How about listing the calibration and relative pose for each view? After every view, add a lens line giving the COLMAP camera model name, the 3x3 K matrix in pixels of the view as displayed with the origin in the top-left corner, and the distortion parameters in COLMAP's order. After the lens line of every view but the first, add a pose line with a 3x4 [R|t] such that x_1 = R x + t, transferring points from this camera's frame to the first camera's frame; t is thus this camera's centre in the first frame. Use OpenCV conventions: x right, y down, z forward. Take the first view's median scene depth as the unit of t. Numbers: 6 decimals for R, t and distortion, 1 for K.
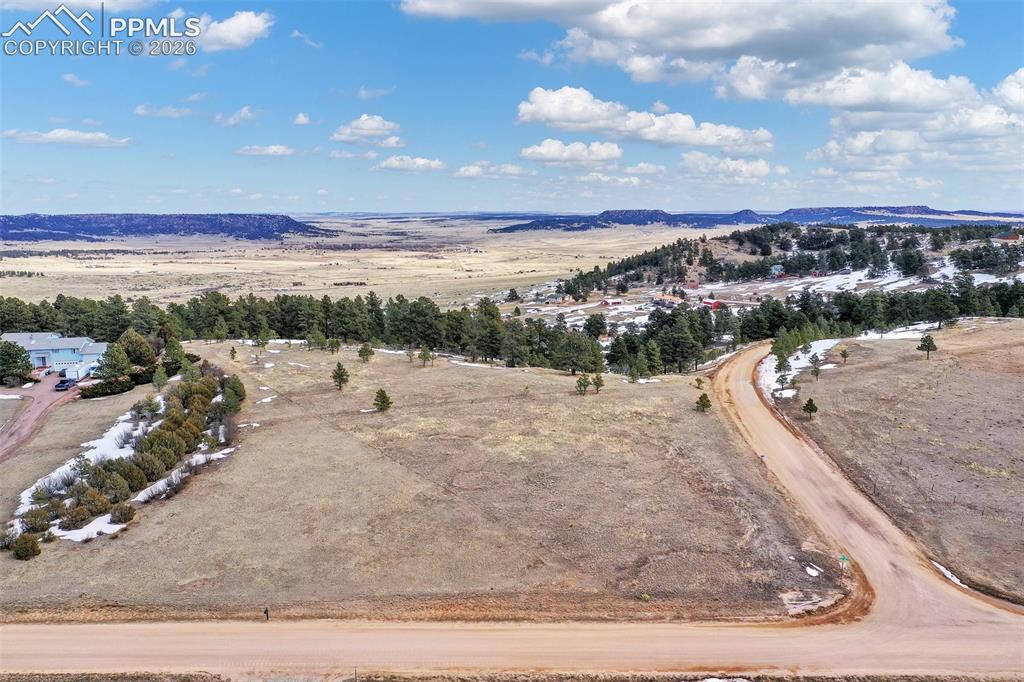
lens RADIAL K [[805.5, 0, 512.0], [0, 805.5, 341.0], [0, 0, 1]] dist [-0.011651, 0.011738]
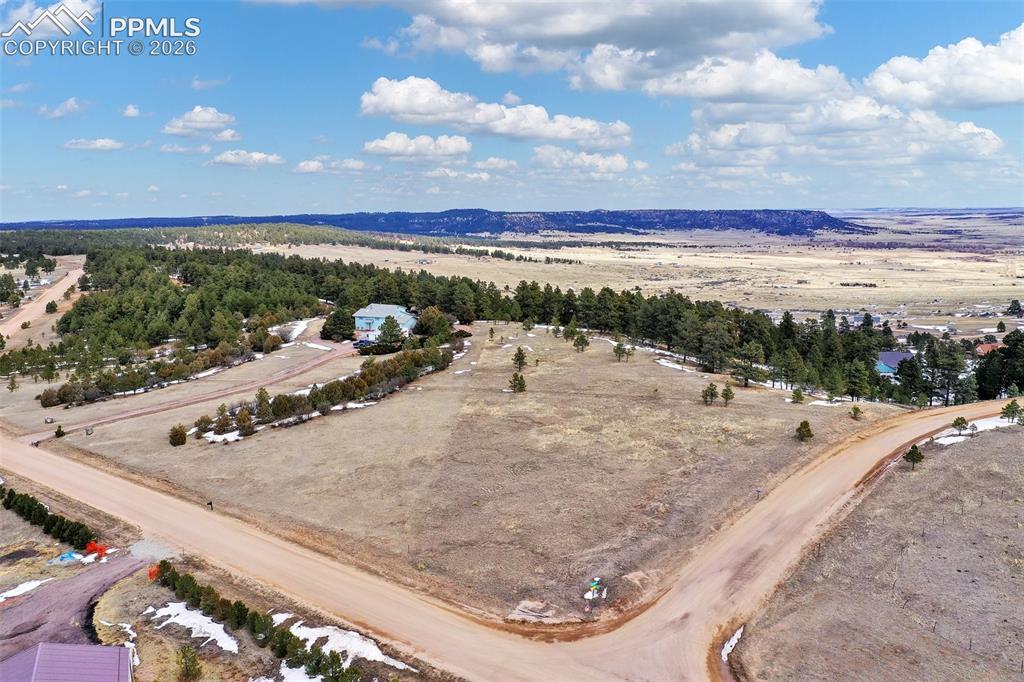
lens RADIAL K [[805.5, 0, 512.0], [0, 805.5, 341.0], [0, 0, 1]] dist [-0.011651, 0.011738]
pose [[0.799049, 0.094671, -0.593766, 0.085203], [-0.091579, 0.995167, 0.035431, -0.003994], [0.594250, 0.026065, 0.803858, 0.016790]]
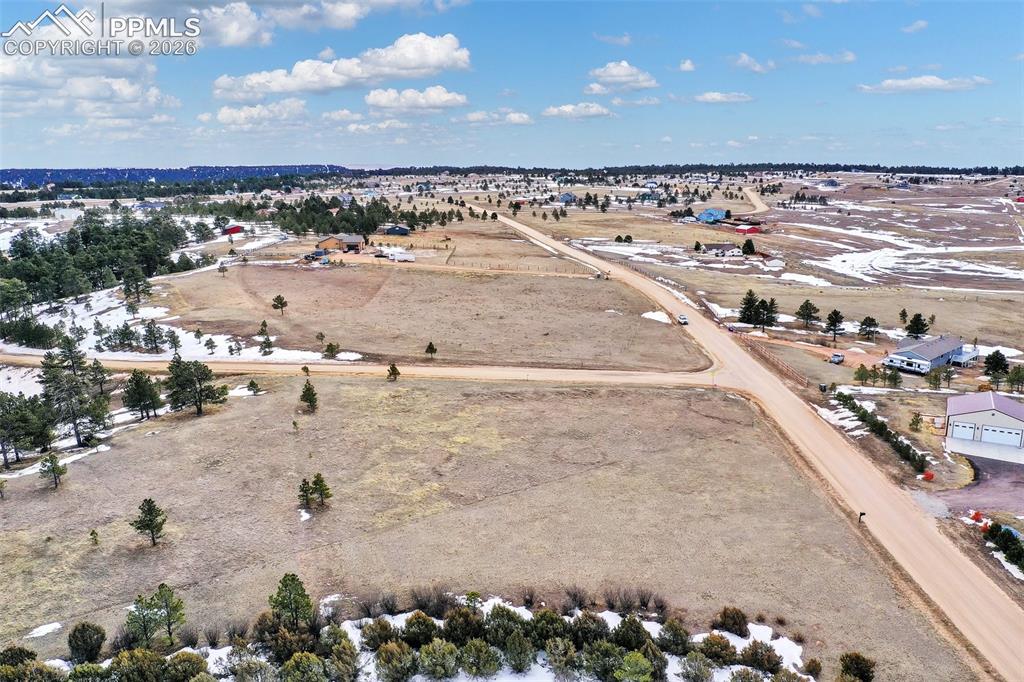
lens RADIAL K [[805.5, 0, 512.0], [0, 805.5, 341.0], [0, 0, 1]] dist [-0.011651, 0.011738]
pose [[-0.007770, -0.218117, 0.975892, -0.140977], [0.175434, 0.960488, 0.216071, -0.029593], [-0.984461, 0.172884, 0.030802, 0.136815]]
